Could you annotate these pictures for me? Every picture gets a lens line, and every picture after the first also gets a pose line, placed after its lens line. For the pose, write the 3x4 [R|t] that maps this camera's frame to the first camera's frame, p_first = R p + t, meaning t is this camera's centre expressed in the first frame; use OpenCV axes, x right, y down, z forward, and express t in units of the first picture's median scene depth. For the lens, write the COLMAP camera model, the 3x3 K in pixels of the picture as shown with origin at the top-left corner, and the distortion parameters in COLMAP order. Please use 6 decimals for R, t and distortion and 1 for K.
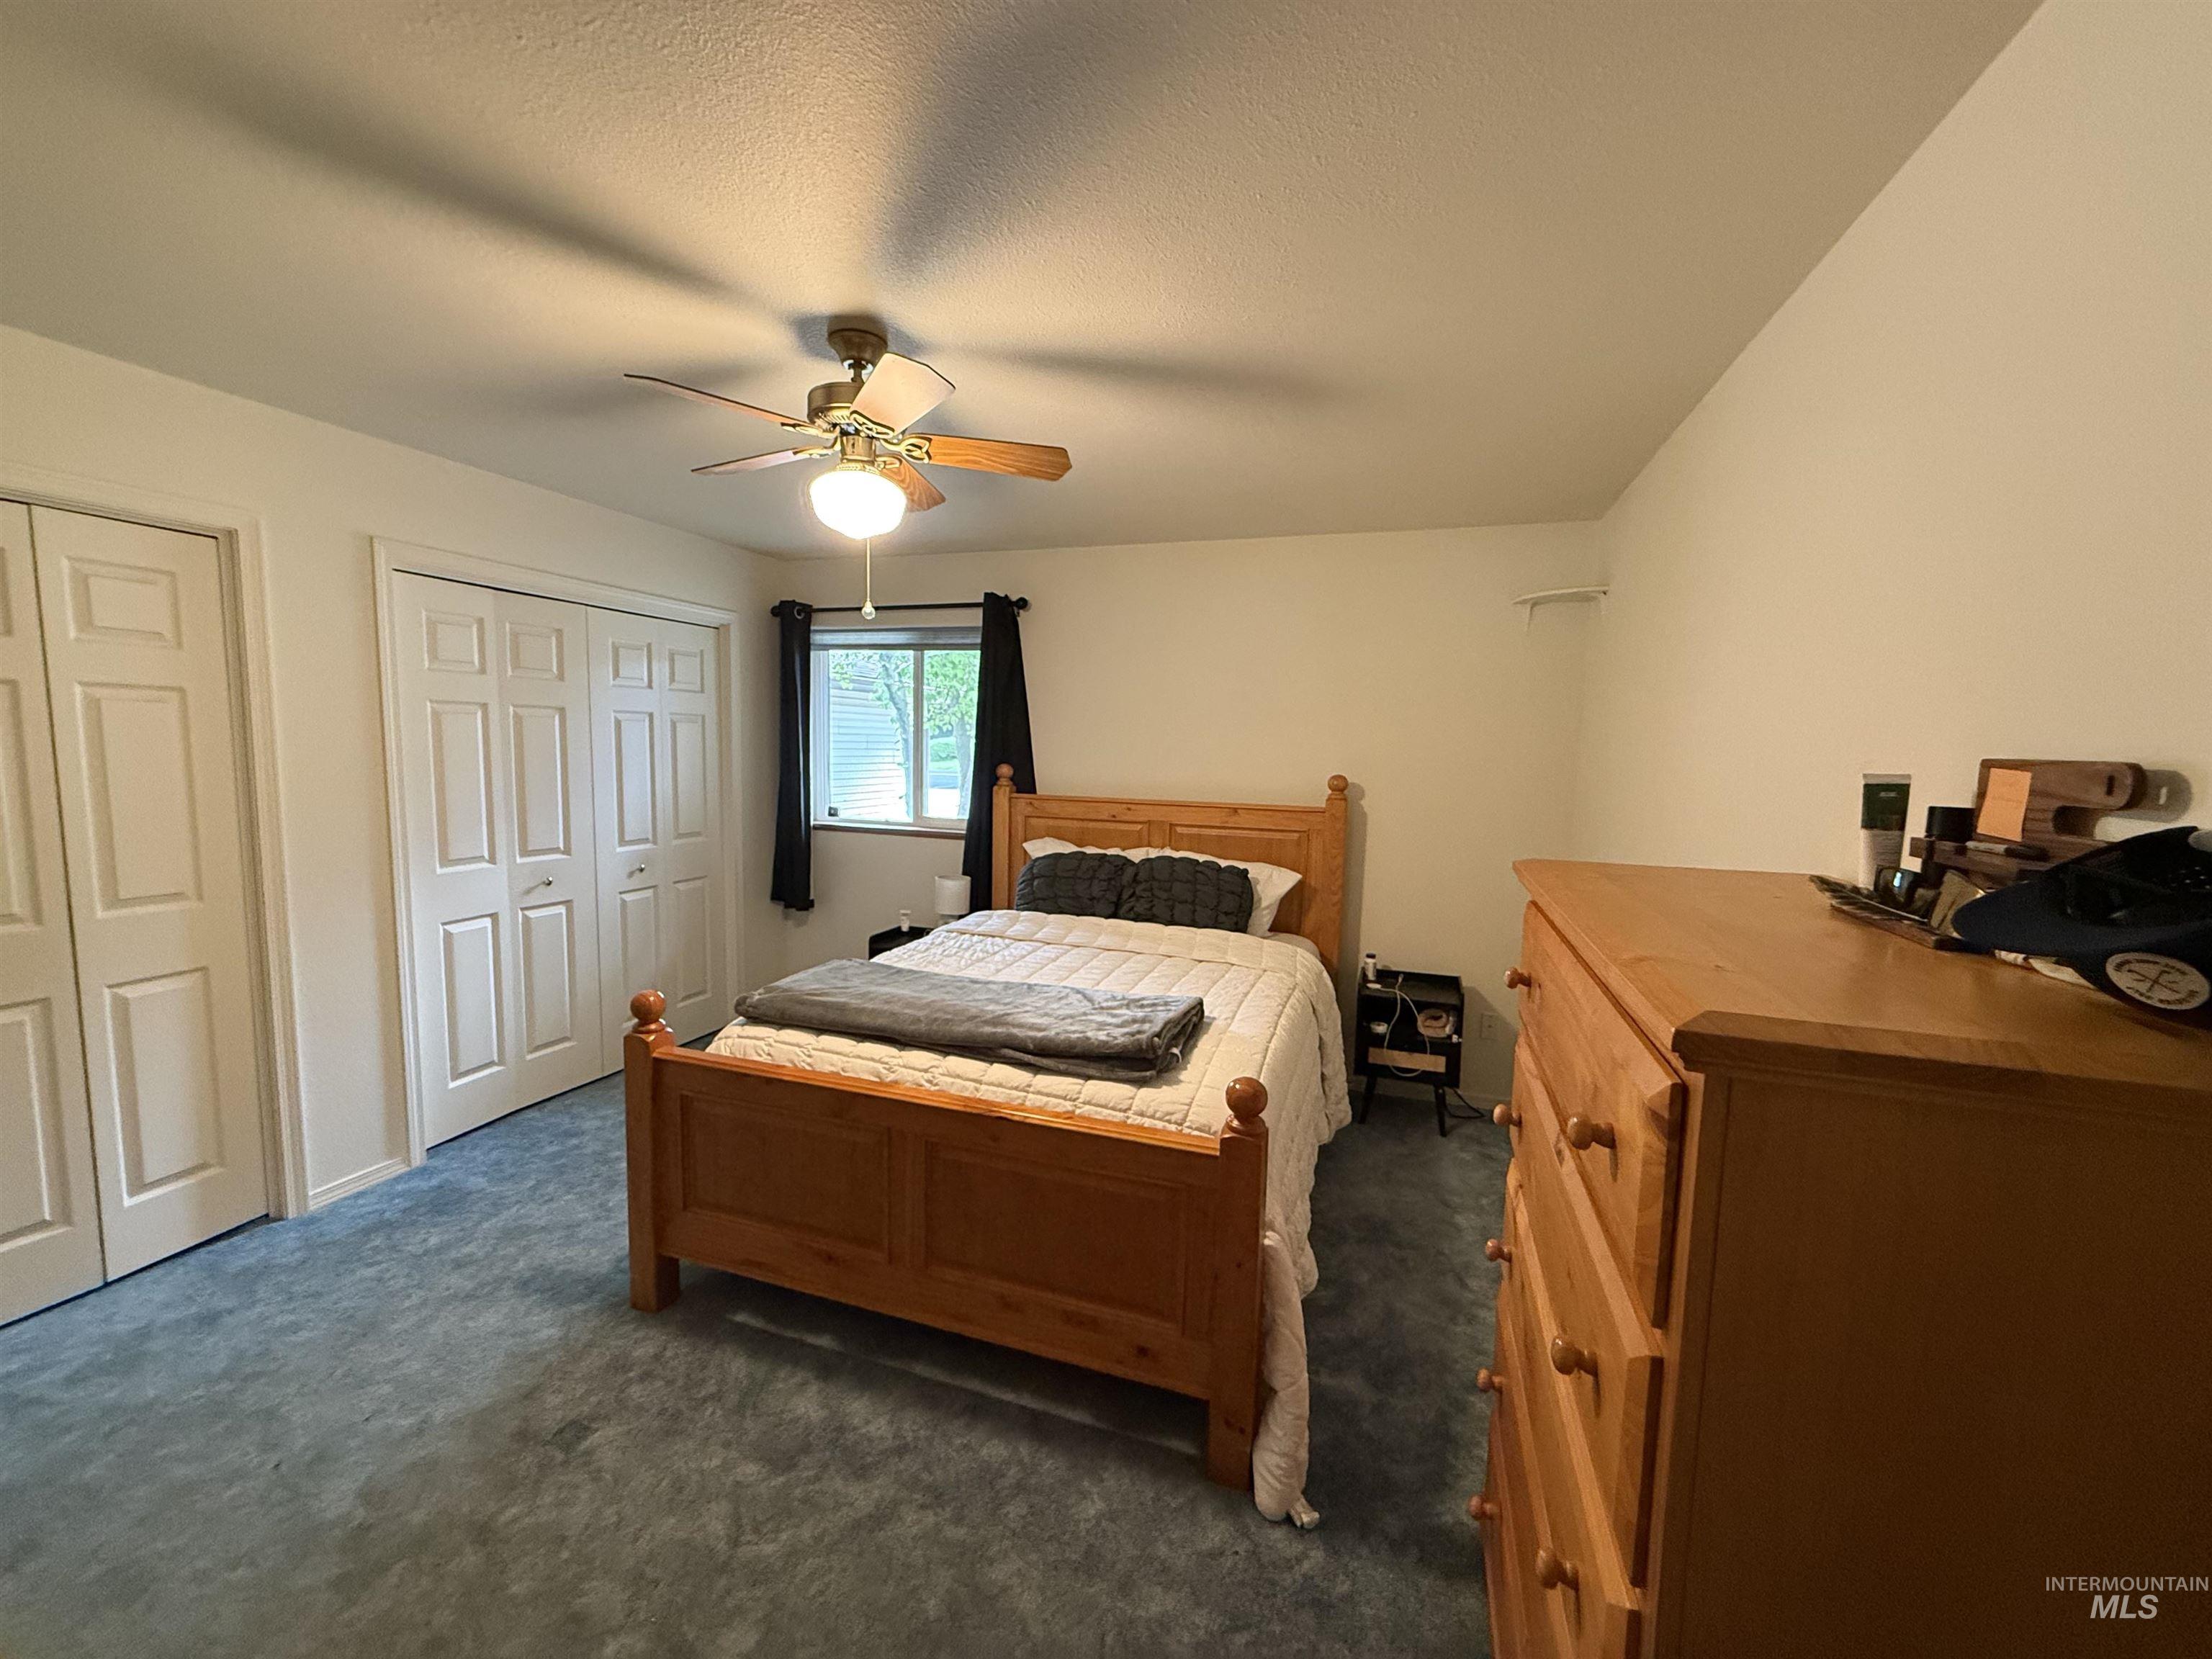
lens RADIAL K [[886.7, 0, 1099.1], [0, 886.7, 834.2], [0, 0, 1]] dist [-0.003103, -0.000064]
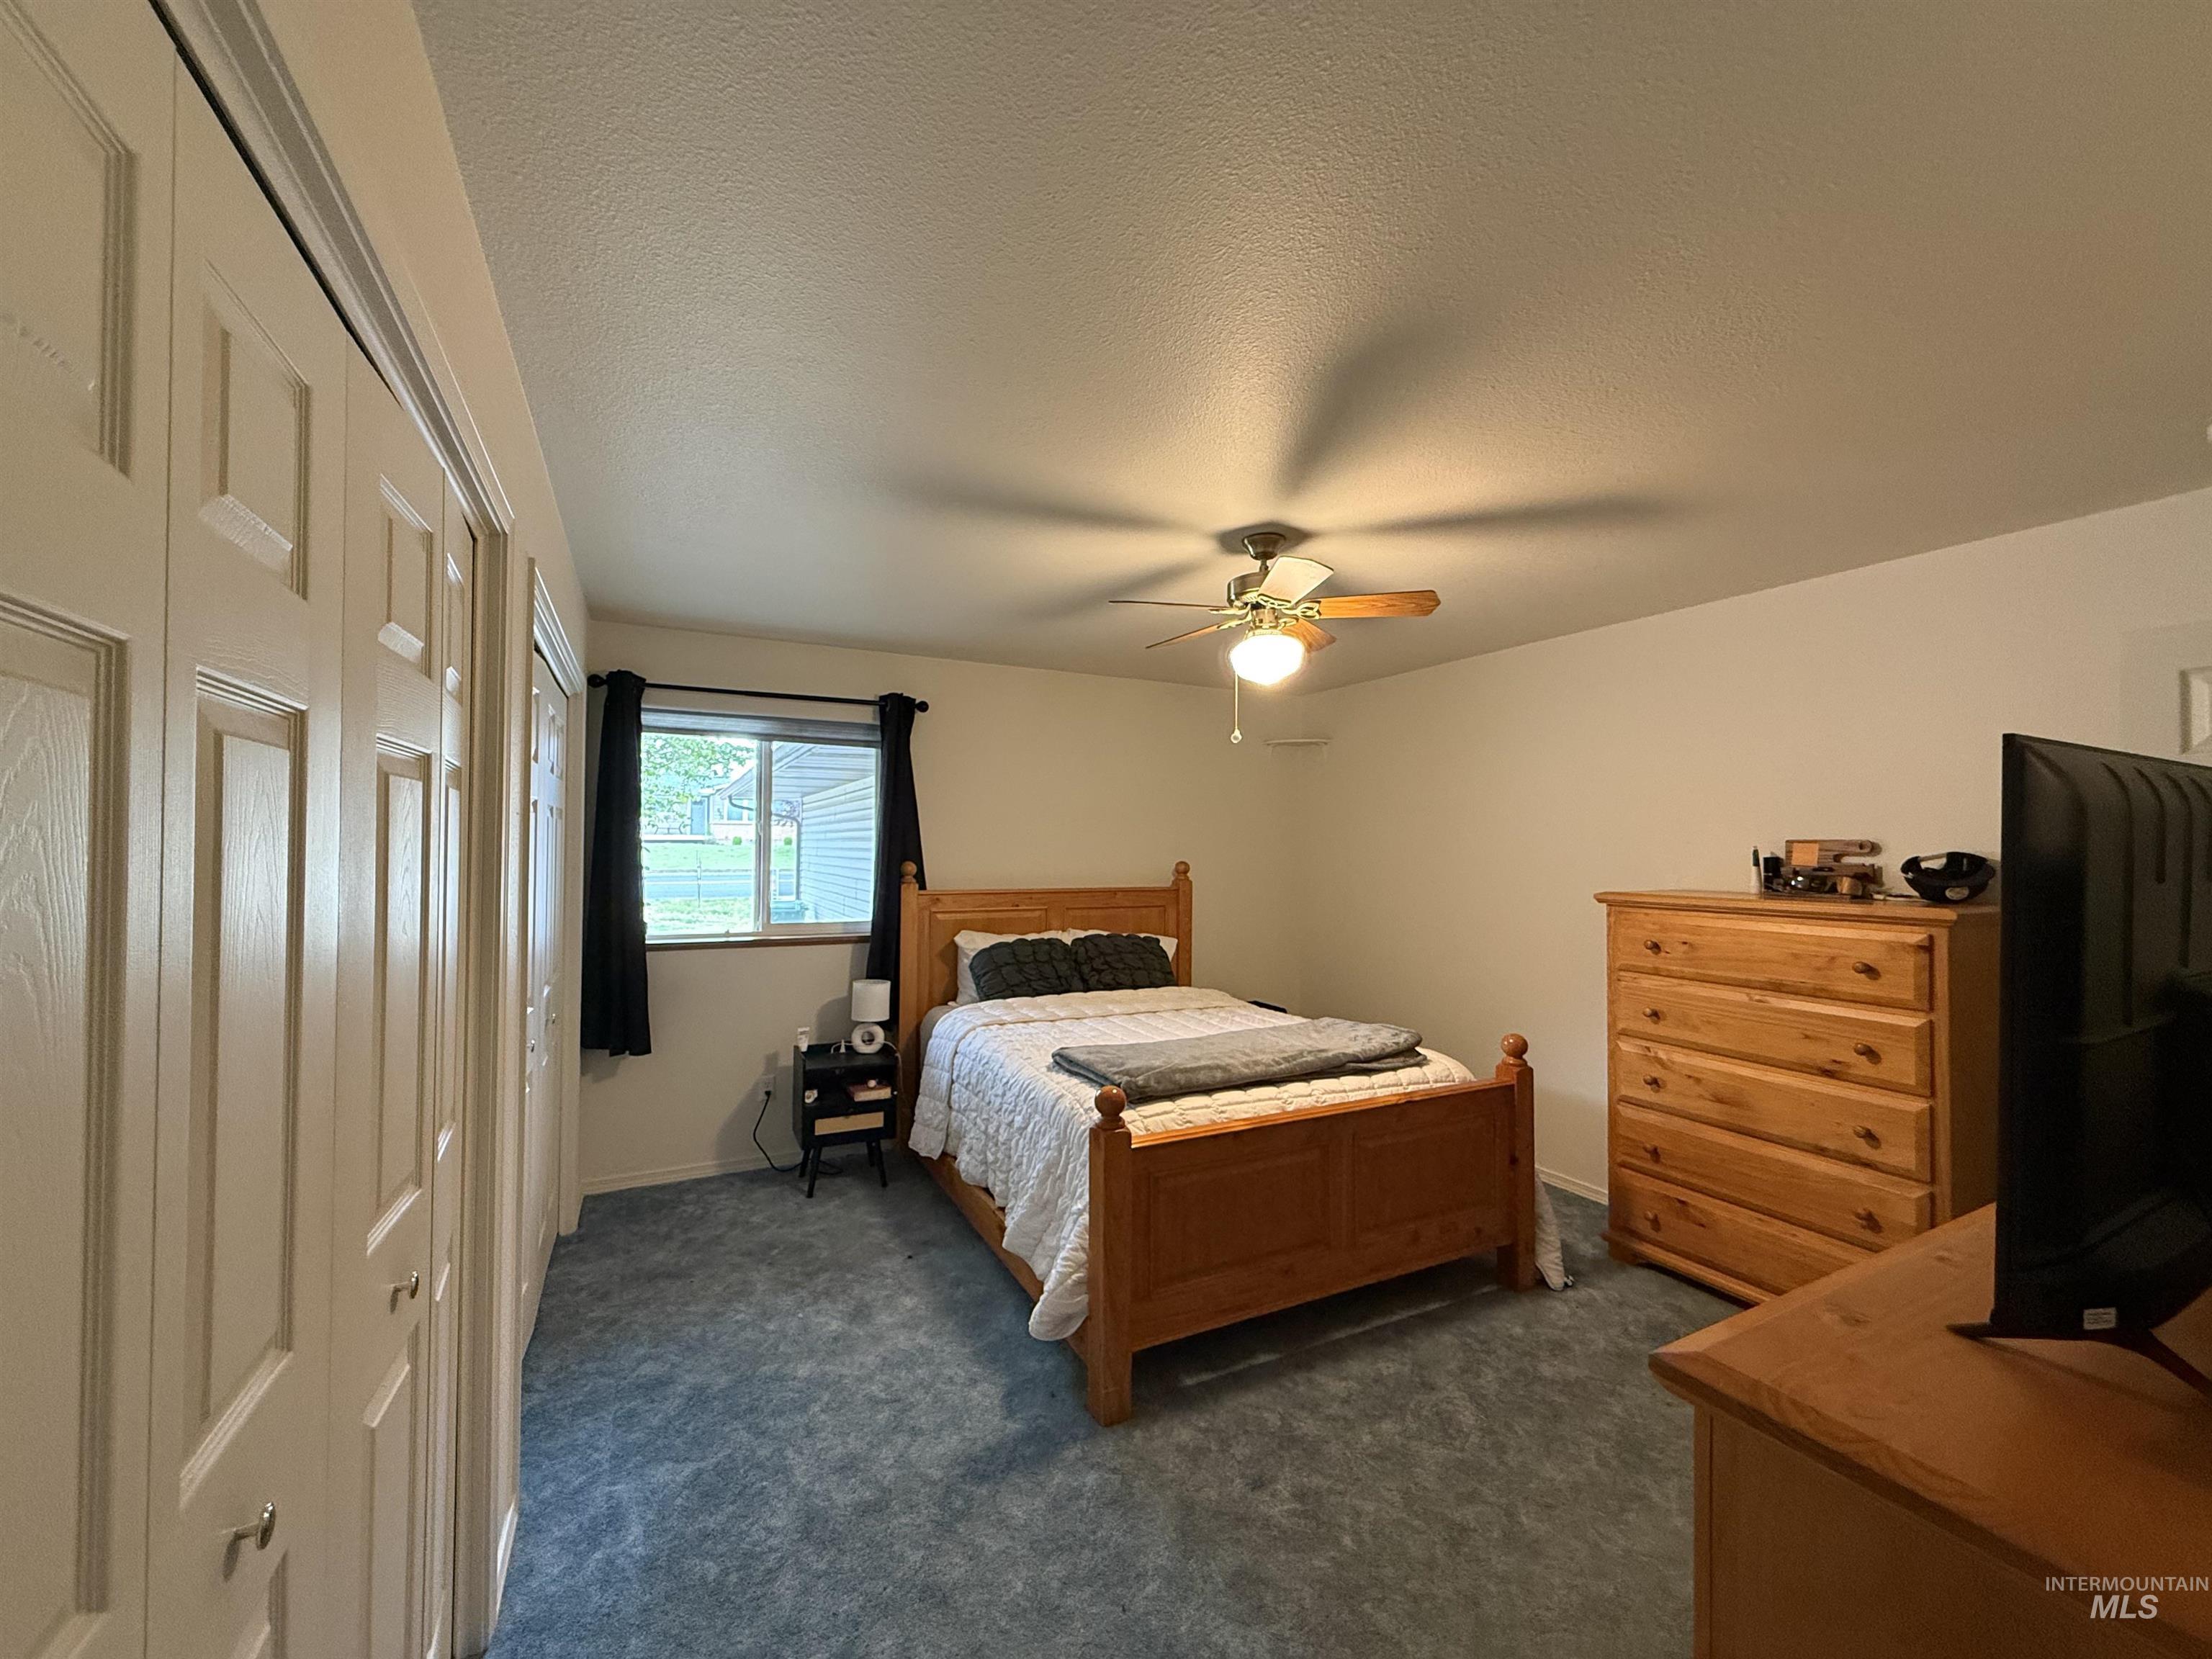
lens RADIAL K [[886.7, 0, 1098.8], [0, 886.7, 833.3], [0, 0, 1]] dist [-0.003103, -0.000064]
pose [[0.693878, -0.006536, 0.720063, -0.745090], [0.082614, 0.994079, -0.070586, -0.024600], [-0.715338, 0.108466, 0.690309, 0.164879]]
